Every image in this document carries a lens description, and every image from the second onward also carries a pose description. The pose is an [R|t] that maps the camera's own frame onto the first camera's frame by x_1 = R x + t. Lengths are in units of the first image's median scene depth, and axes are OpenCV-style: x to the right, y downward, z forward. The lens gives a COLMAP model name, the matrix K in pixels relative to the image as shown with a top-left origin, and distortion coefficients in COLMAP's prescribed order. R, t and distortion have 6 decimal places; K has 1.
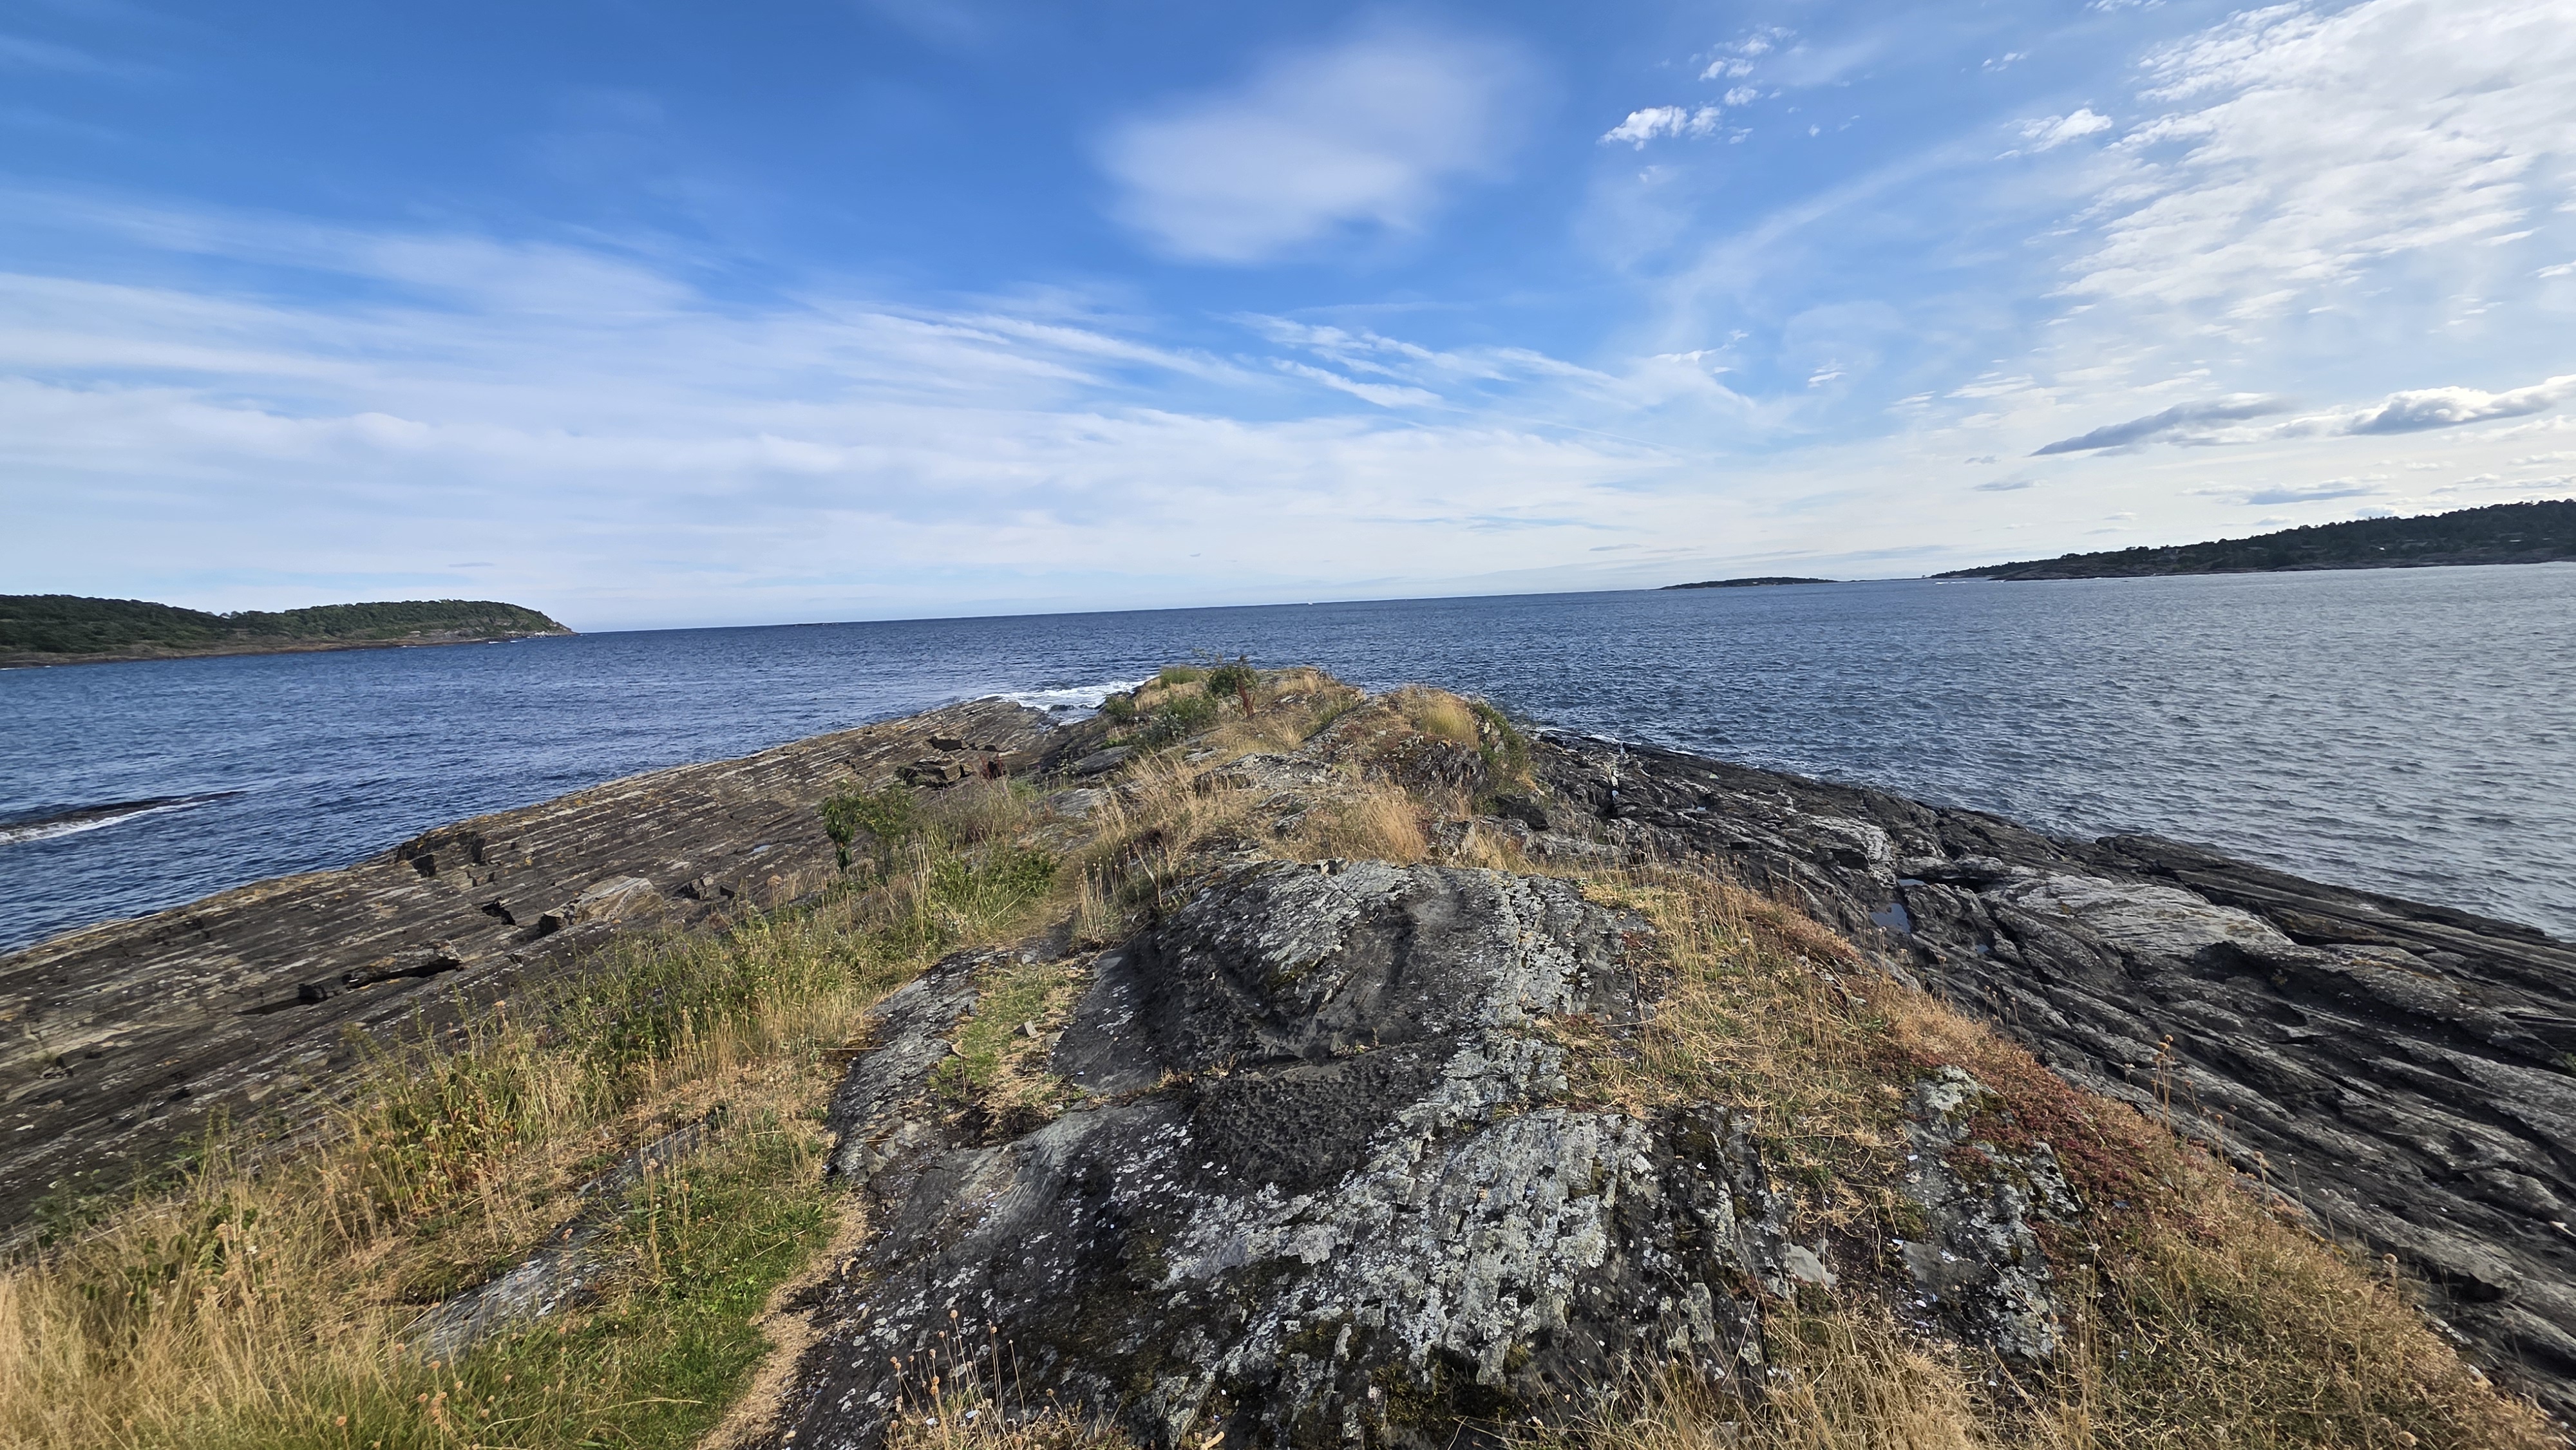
lens RADIAL K [[1026.3, 0, 1288.0], [0, 1026.3, 725.0], [0, 0, 1]] dist [-0.002137, -0.000448]
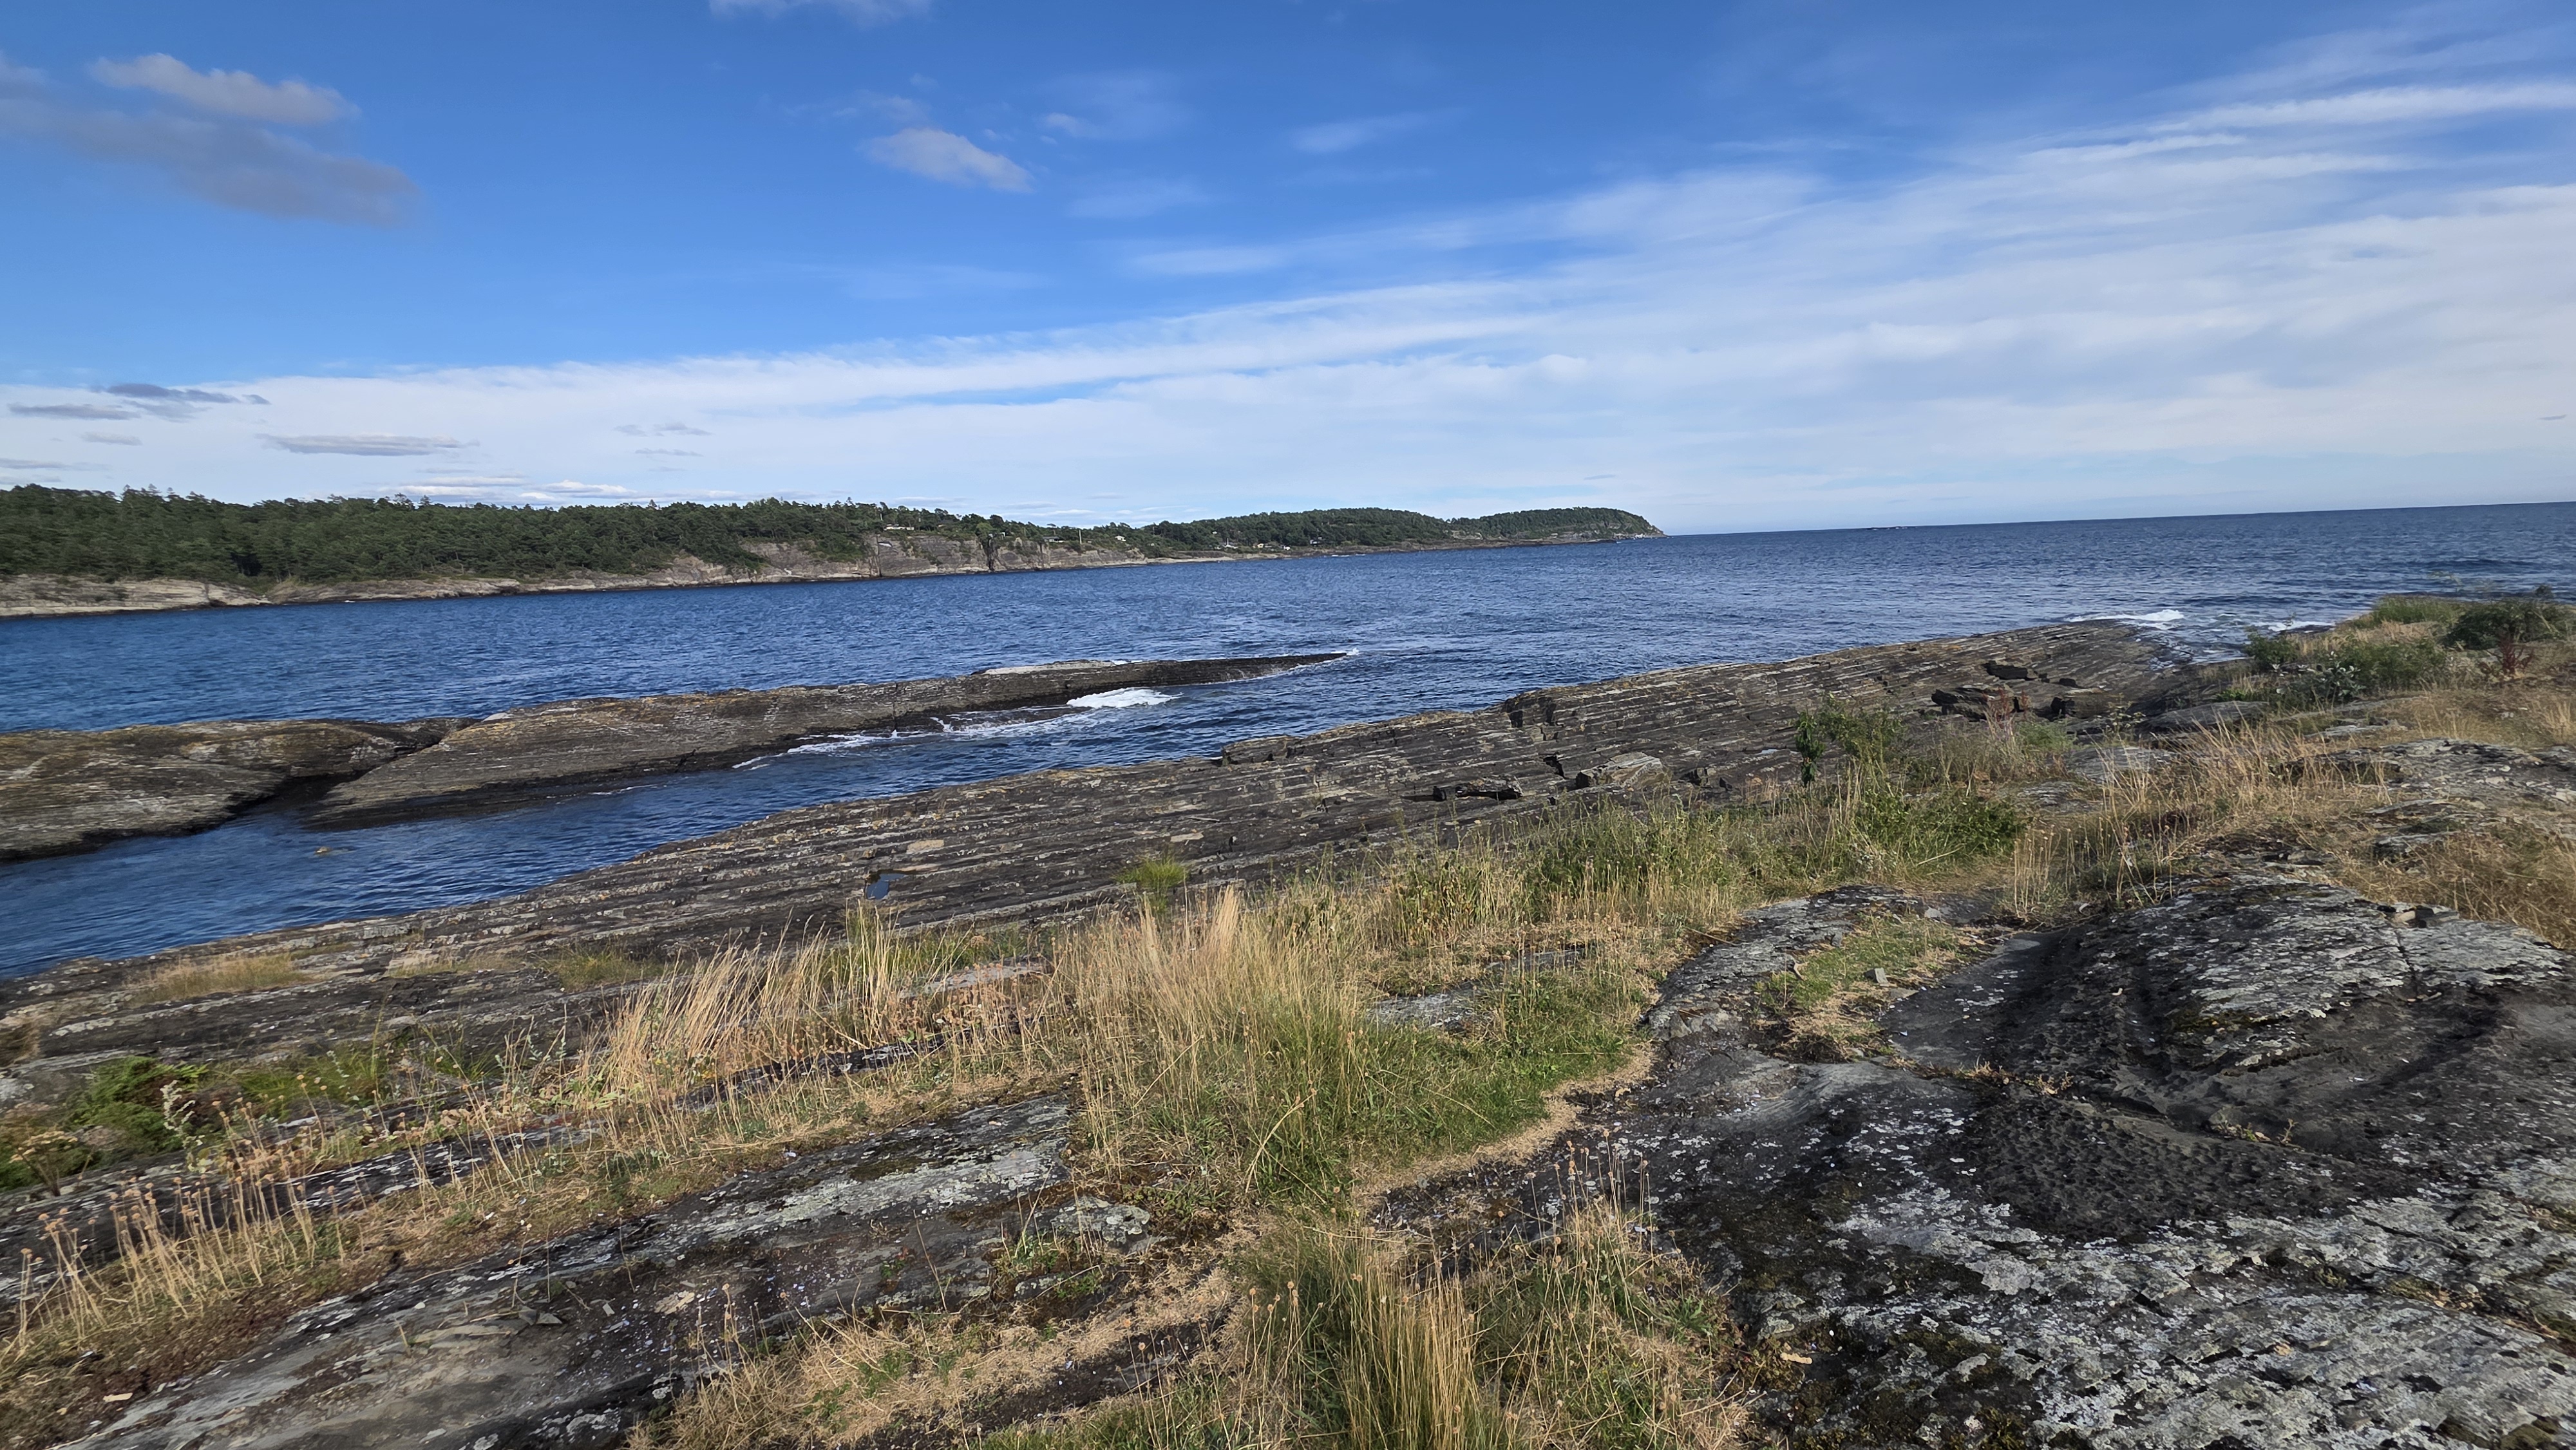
lens RADIAL K [[1034.3, 0, 1288.0], [0, 1034.3, 725.0], [0, 0, 1]] dist [0.002997, -0.000213]
pose [[0.575331, 0.156020, -0.802902, 0.183358], [-0.081787, 0.987692, 0.133323, -0.023305], [0.813821, -0.011038, 0.581010, -0.021115]]
